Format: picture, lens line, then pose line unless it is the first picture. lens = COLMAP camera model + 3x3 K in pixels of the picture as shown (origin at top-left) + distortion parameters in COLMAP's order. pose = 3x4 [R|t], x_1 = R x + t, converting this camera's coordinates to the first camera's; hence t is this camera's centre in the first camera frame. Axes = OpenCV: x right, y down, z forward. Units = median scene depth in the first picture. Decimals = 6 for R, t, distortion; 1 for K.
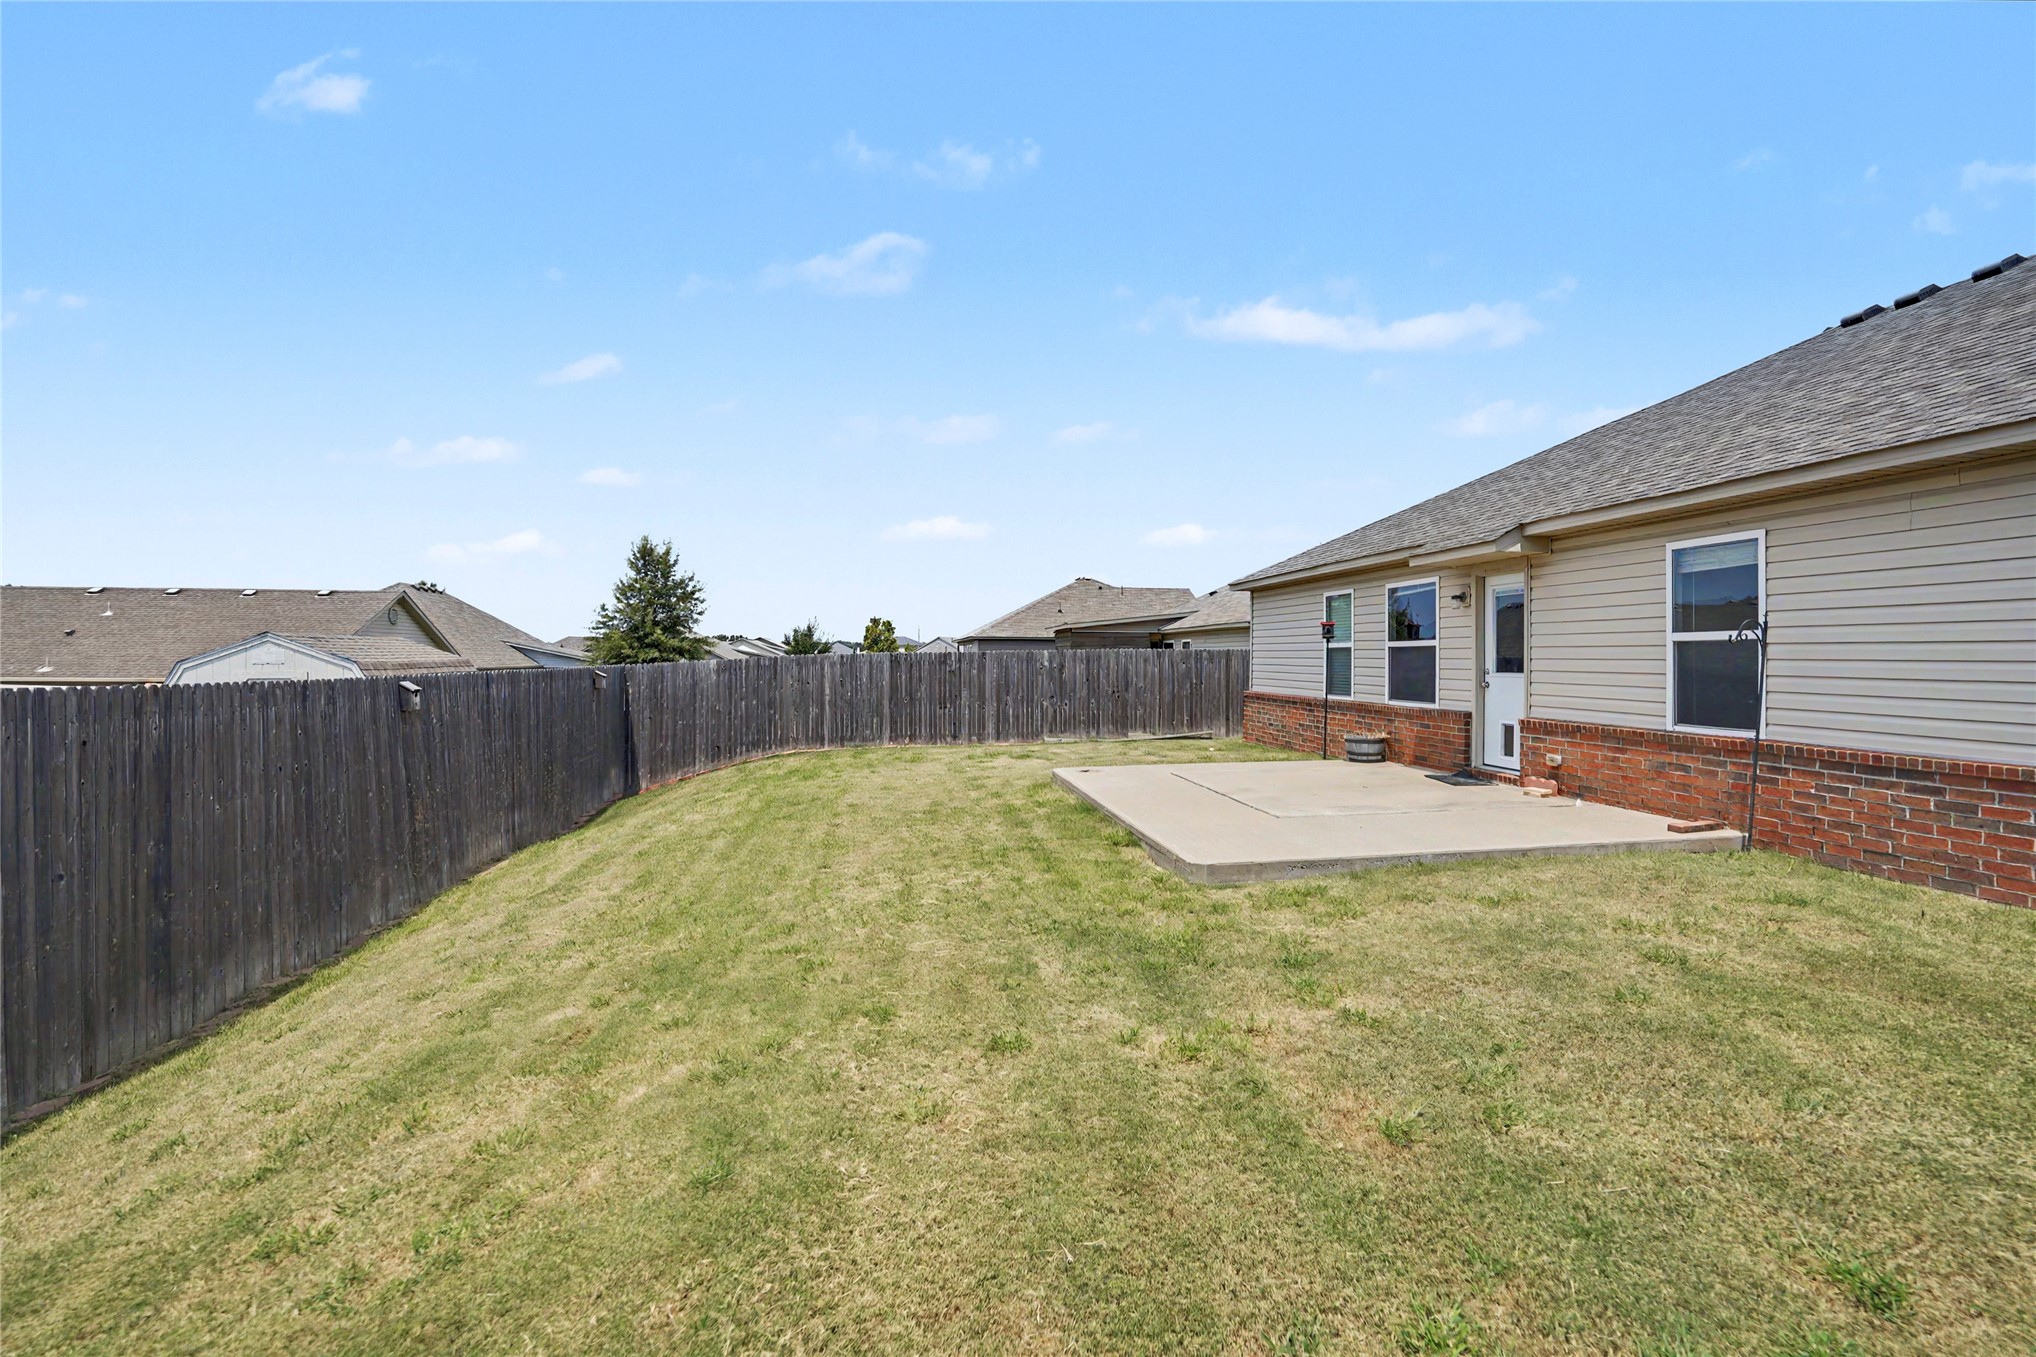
lens RADIAL K [[956.8, 0, 1024.6], [0, 956.8, 672.4], [0, 0, 1]] dist [-0.062189, 0.024007]
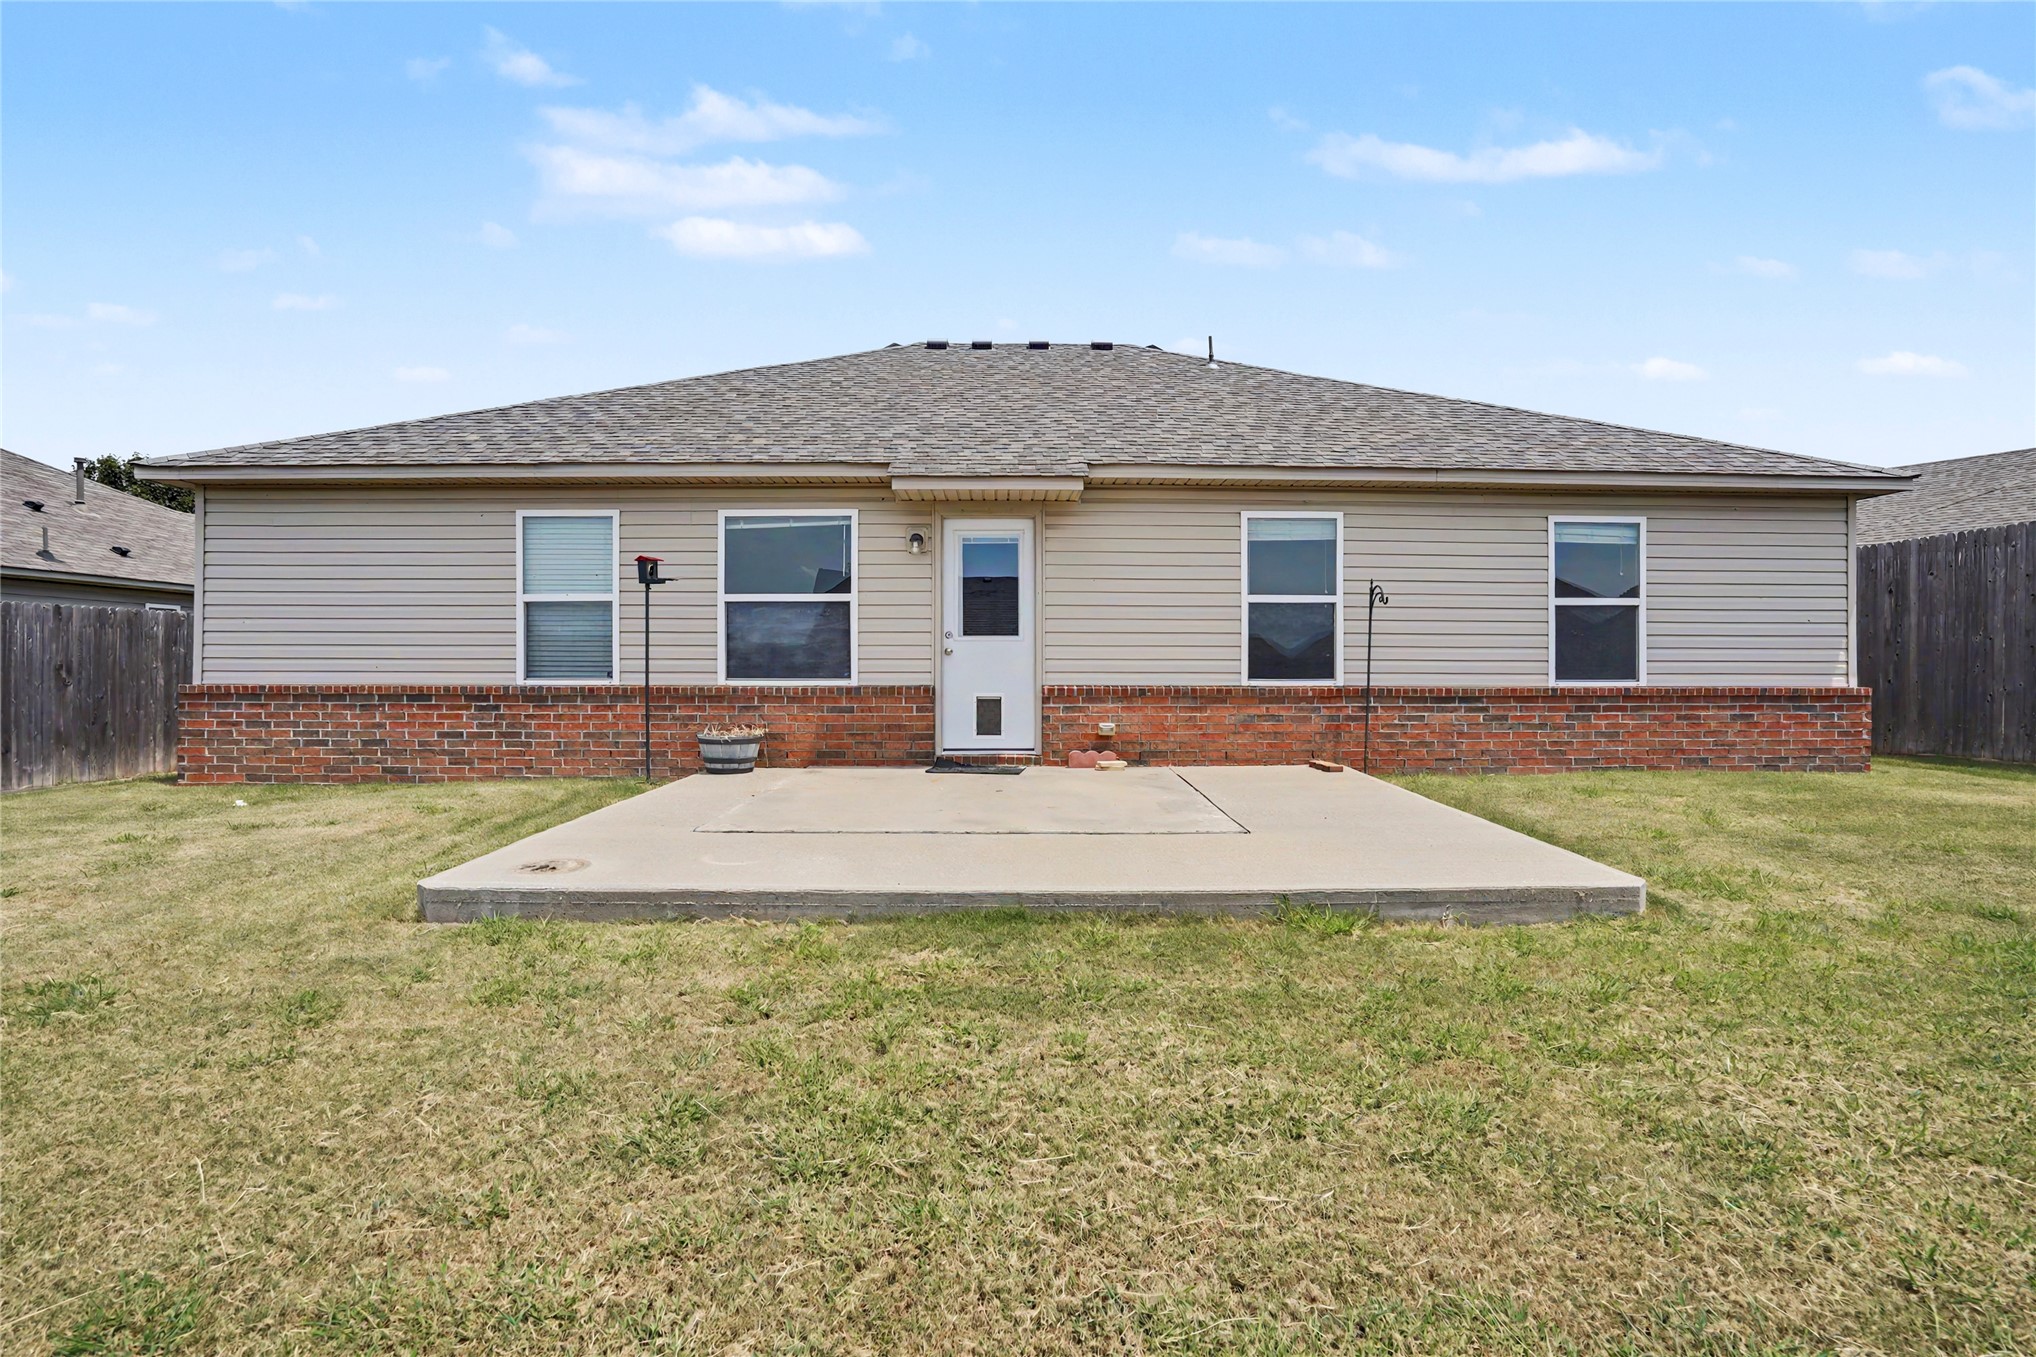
lens RADIAL K [[709.4, 0, 1017.9], [0, 709.4, 641.8], [0, 0, 1]] dist [-0.032257, 0.000016]
pose [[0.129502, -0.035318, 0.990950, -0.146582], [0.014153, 0.999330, 0.033767, -0.018893], [-0.991478, 0.009652, 0.129915, 1.111055]]
